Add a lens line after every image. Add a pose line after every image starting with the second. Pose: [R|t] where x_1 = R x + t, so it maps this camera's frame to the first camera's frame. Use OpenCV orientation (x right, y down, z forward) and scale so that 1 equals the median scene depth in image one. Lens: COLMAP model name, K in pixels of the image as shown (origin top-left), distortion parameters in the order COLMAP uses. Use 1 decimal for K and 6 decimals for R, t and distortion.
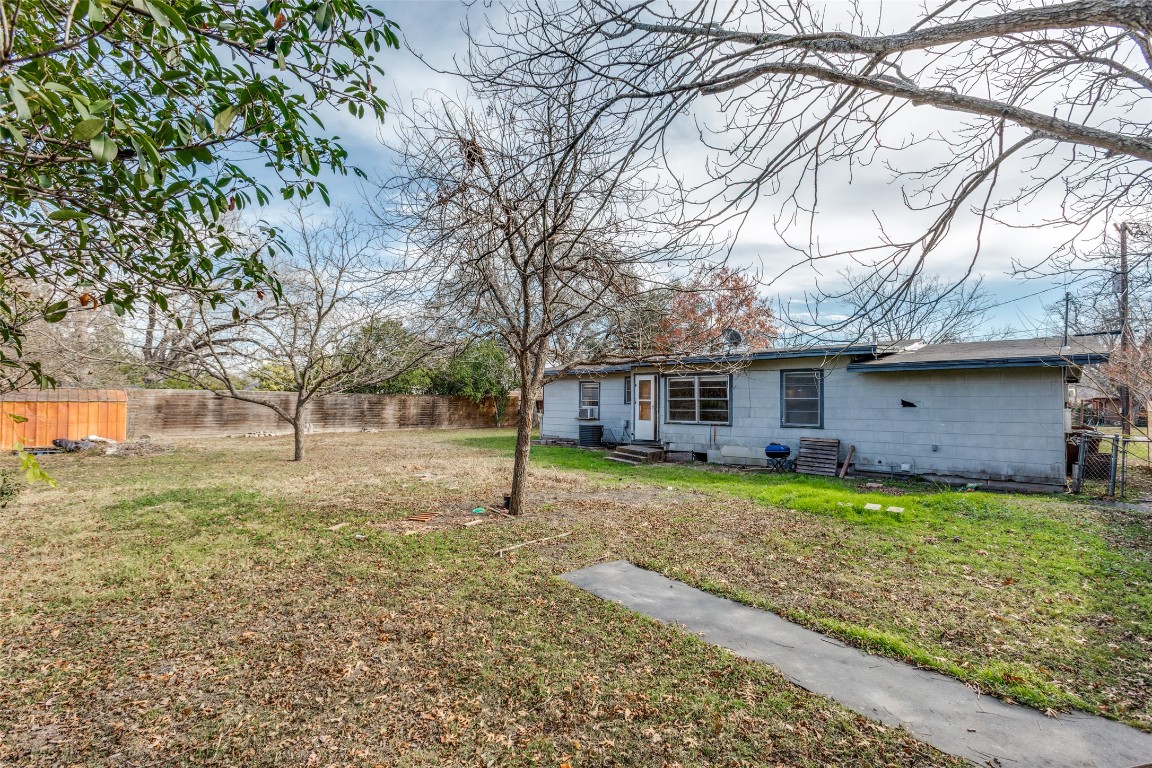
lens RADIAL K [[529.9, 0, 575.1], [0, 529.9, 389.1], [0, 0, 1]] dist [-0.001551, 0.001623]
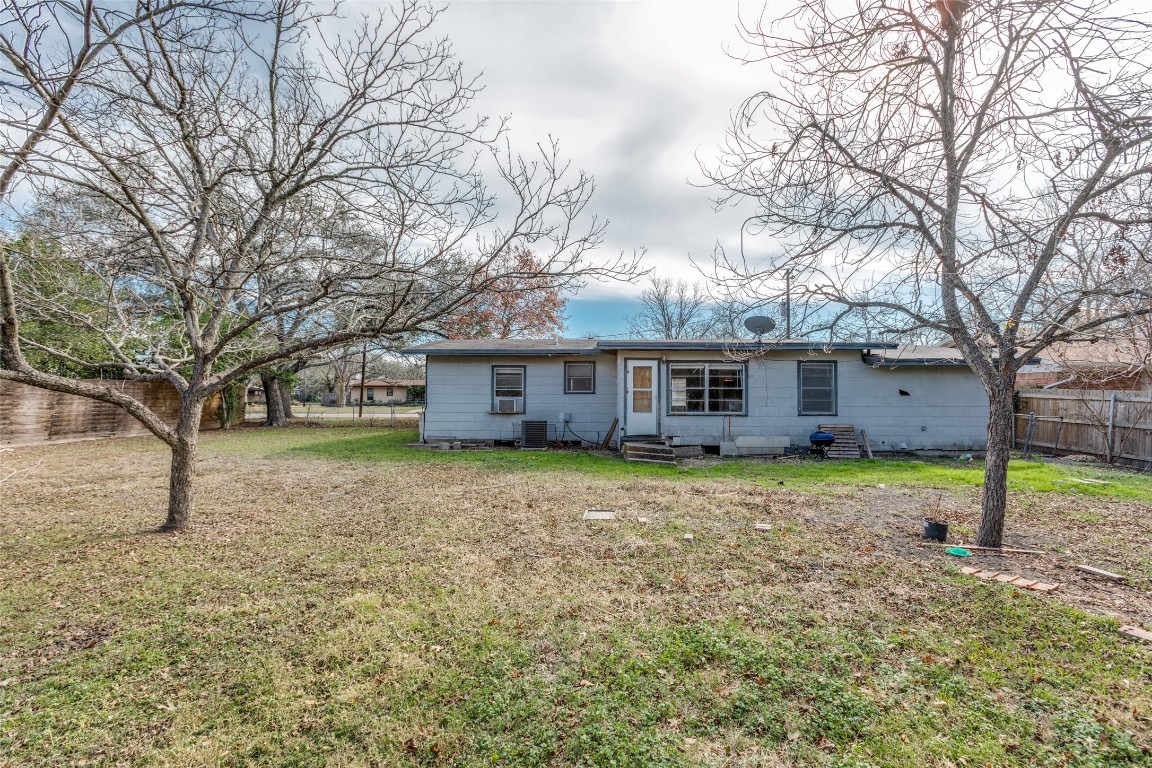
lens RADIAL K [[520.3, 0, 578.4], [0, 520.3, 380.7], [0, 0, 1]] dist [0.000354, 0.001900]
pose [[0.751223, 0.013108, 0.659919, -0.567299], [-0.015077, 0.999883, -0.002698, 0.011654], [-0.659877, -0.007922, 0.751332, 0.479303]]
